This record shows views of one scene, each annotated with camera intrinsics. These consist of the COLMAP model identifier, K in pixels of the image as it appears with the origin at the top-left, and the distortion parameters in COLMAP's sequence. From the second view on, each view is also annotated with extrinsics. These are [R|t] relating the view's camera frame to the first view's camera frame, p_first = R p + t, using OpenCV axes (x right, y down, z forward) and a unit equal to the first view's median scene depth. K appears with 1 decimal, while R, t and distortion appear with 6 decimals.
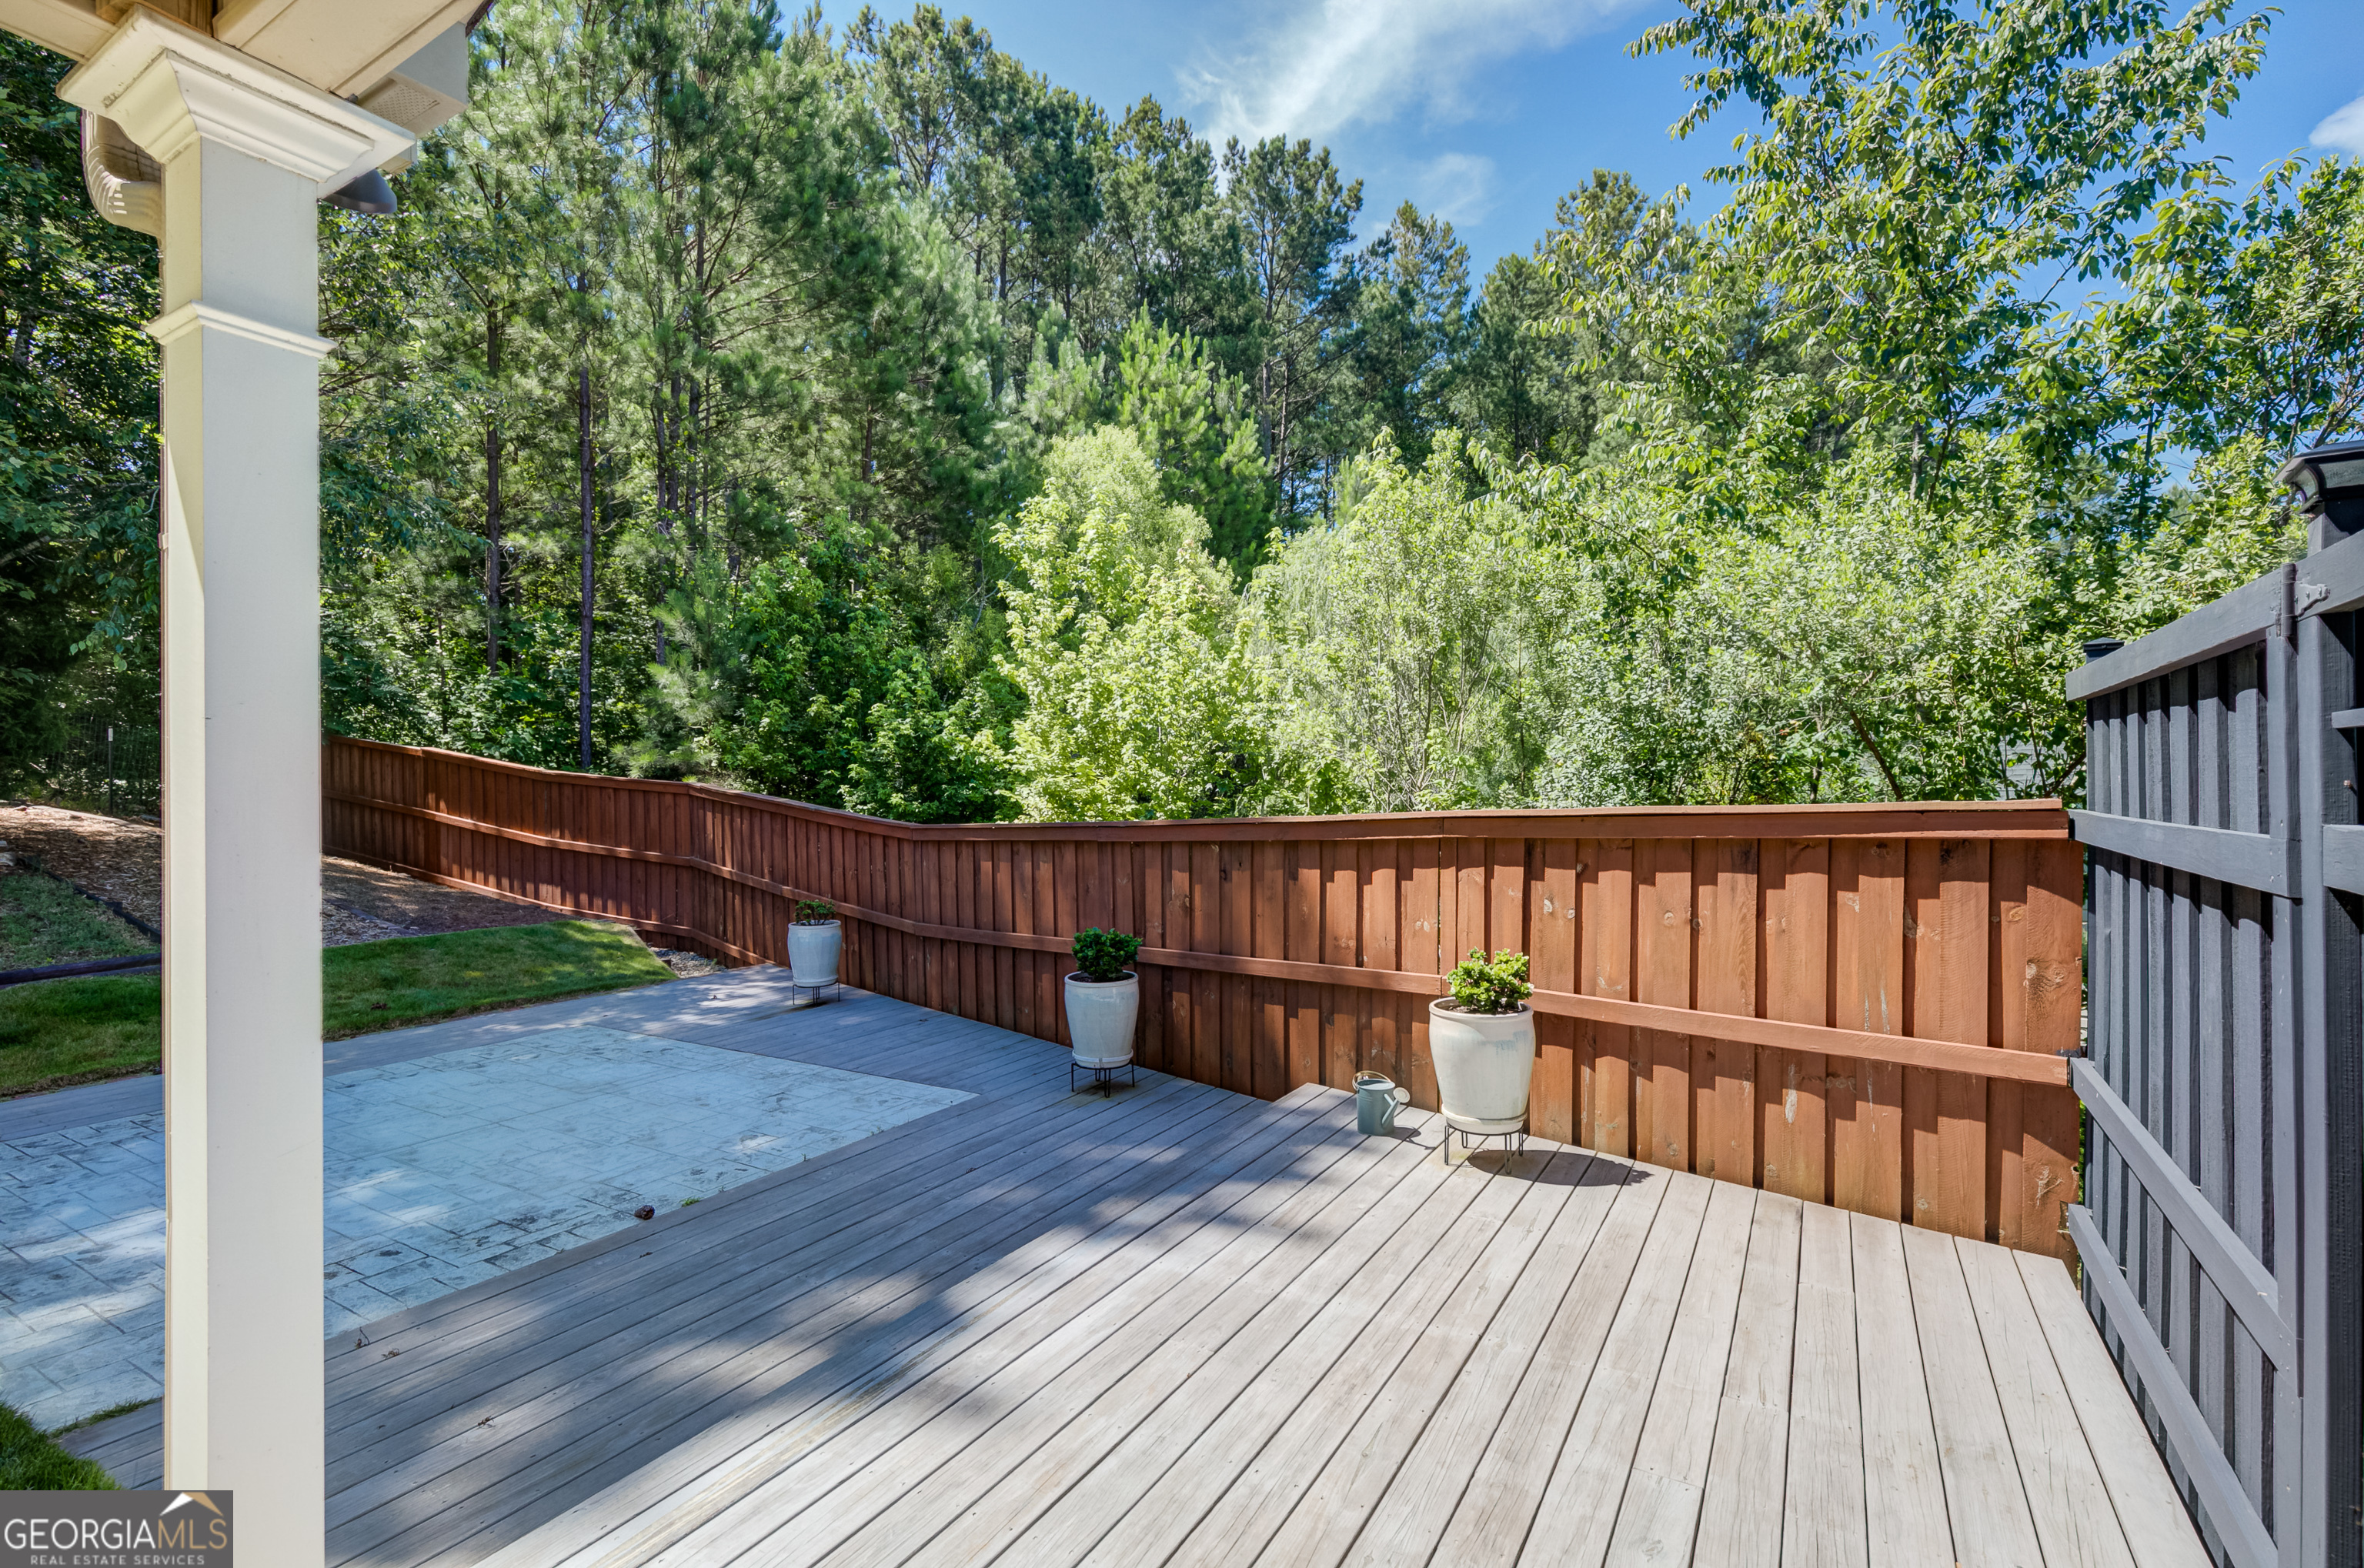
lens RADIAL K [[1107.8, 0, 1177.8], [0, 1107.8, 784.4], [0, 0, 1]] dist [-0.001640, -0.000653]
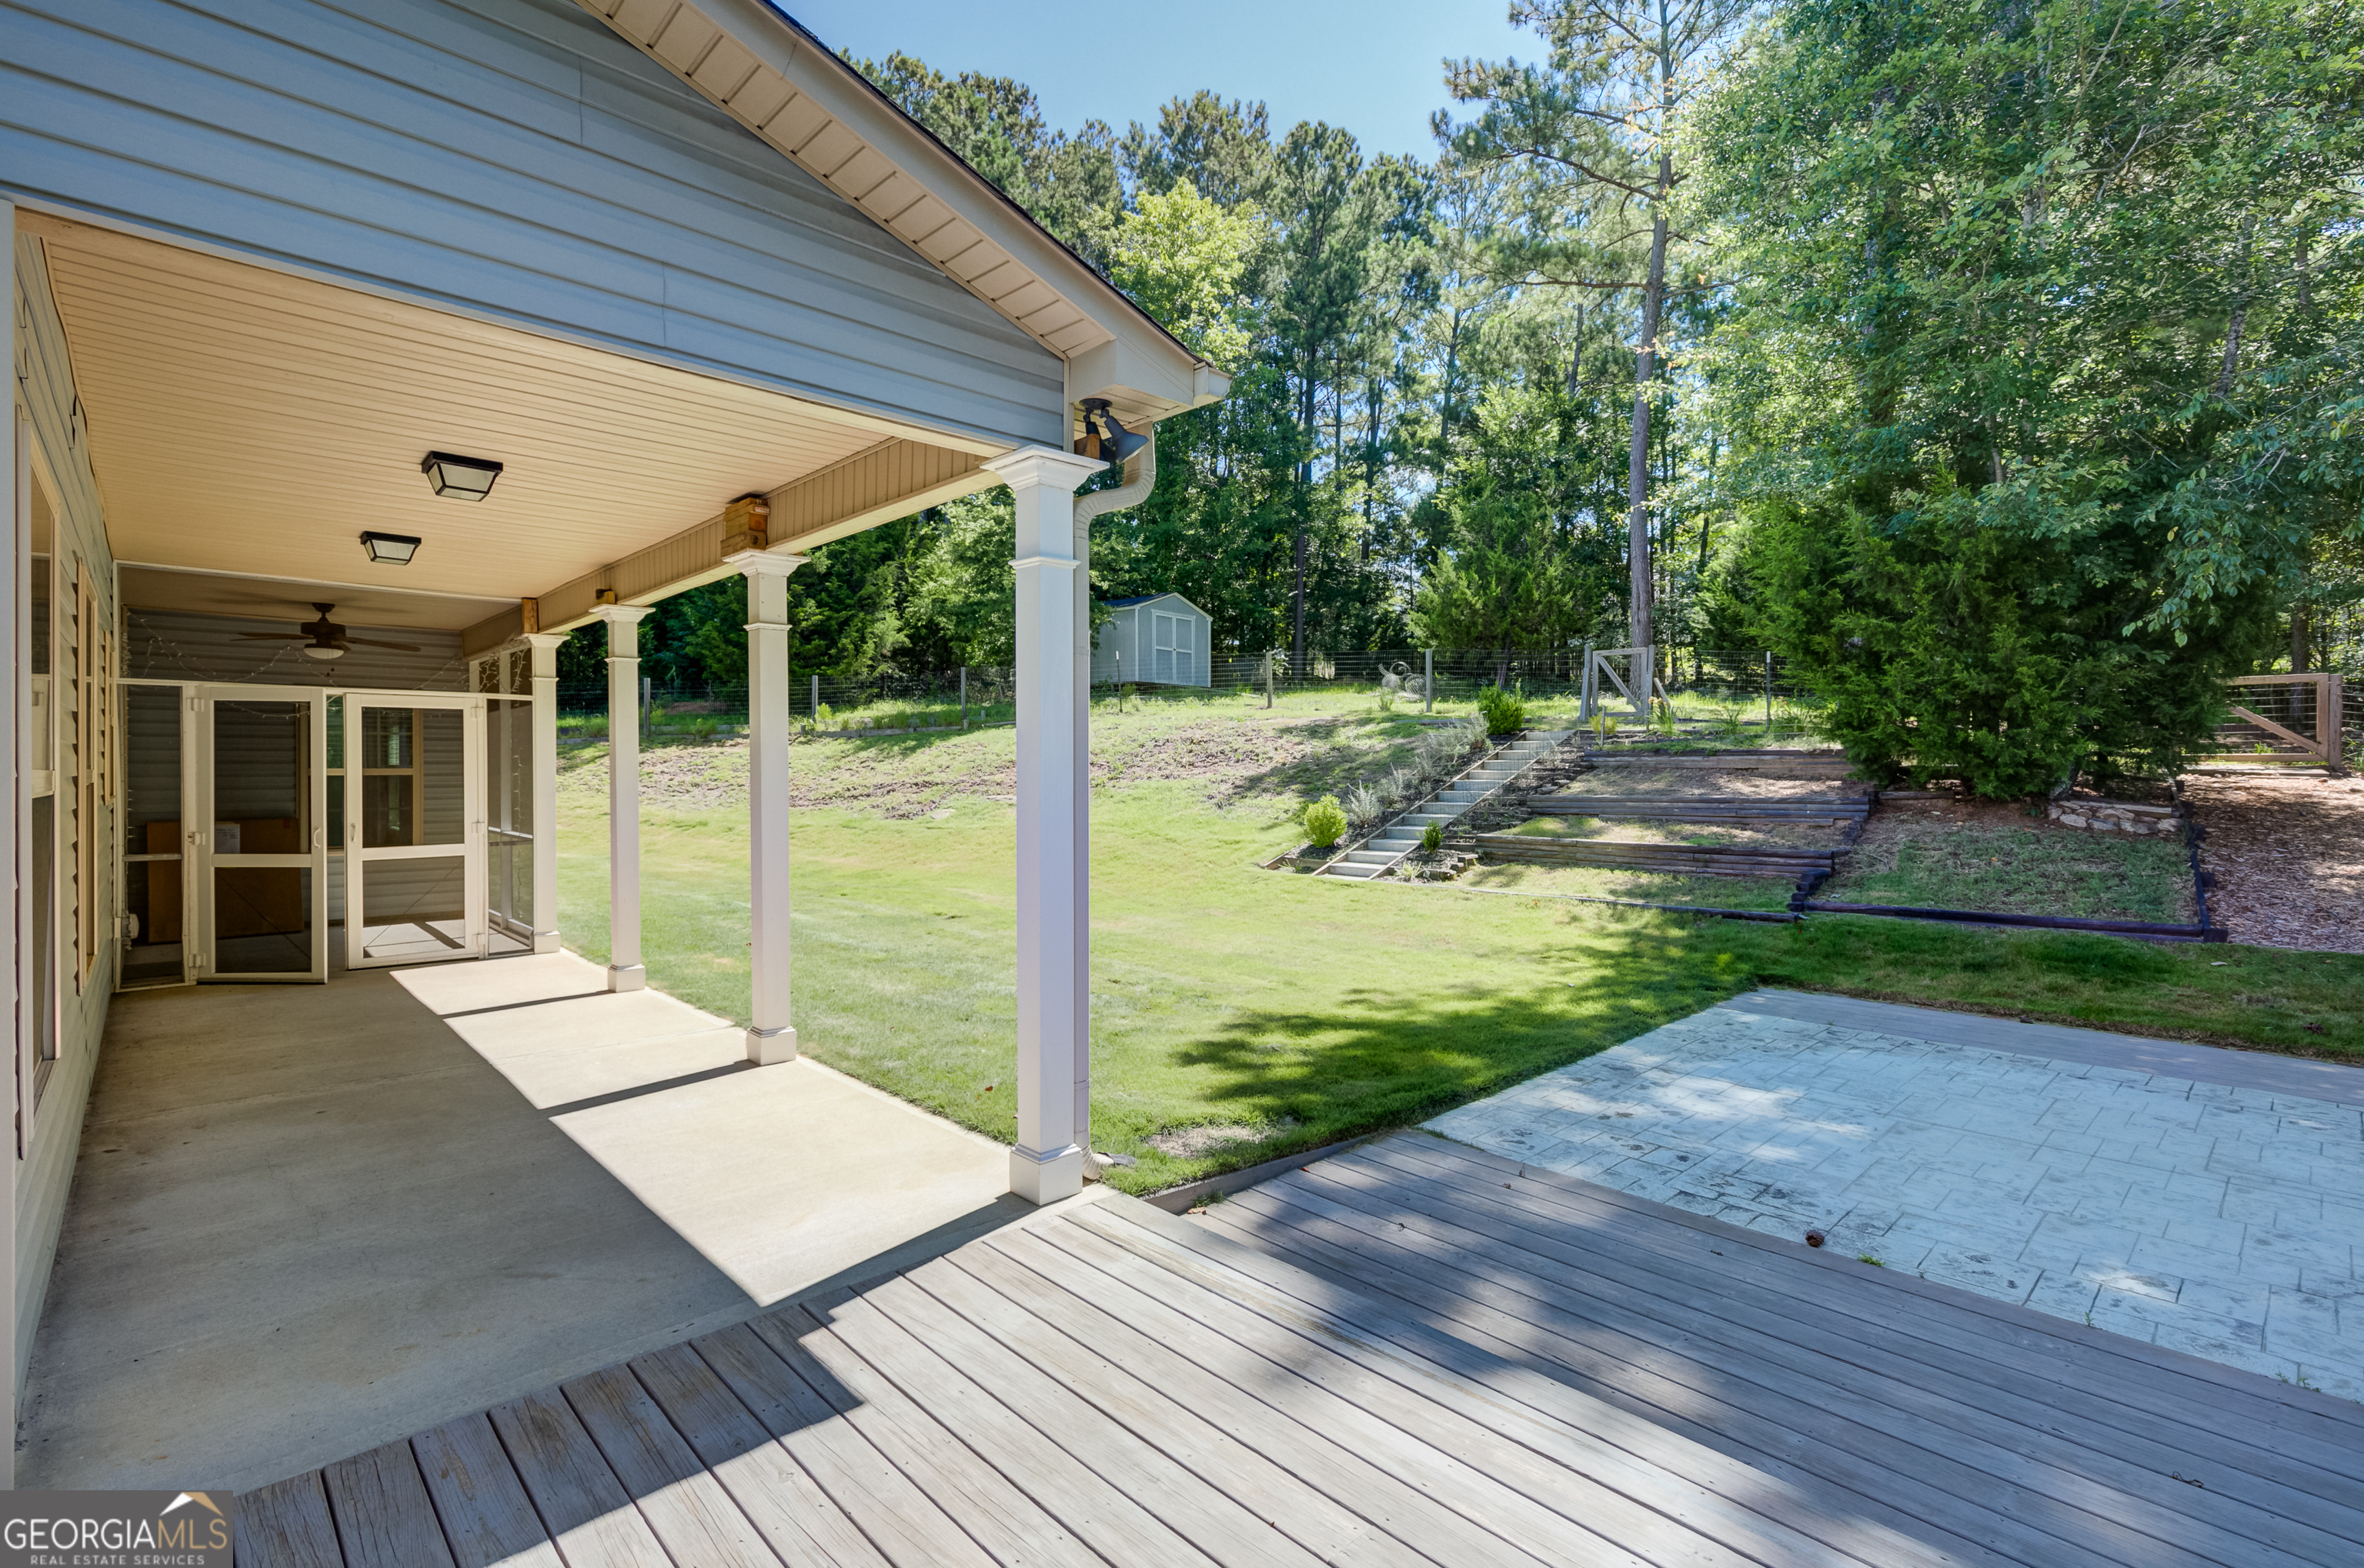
lens RADIAL K [[1107.8, 0, 1183.1], [0, 1107.8, 774.1], [0, 0, 1]] dist [-0.001640, -0.000653]
pose [[-0.282945, 0.015543, -0.959010, 0.499493], [-0.001086, 0.999863, 0.016526, 0.005350], [0.959136, 0.005718, -0.282889, 0.771115]]
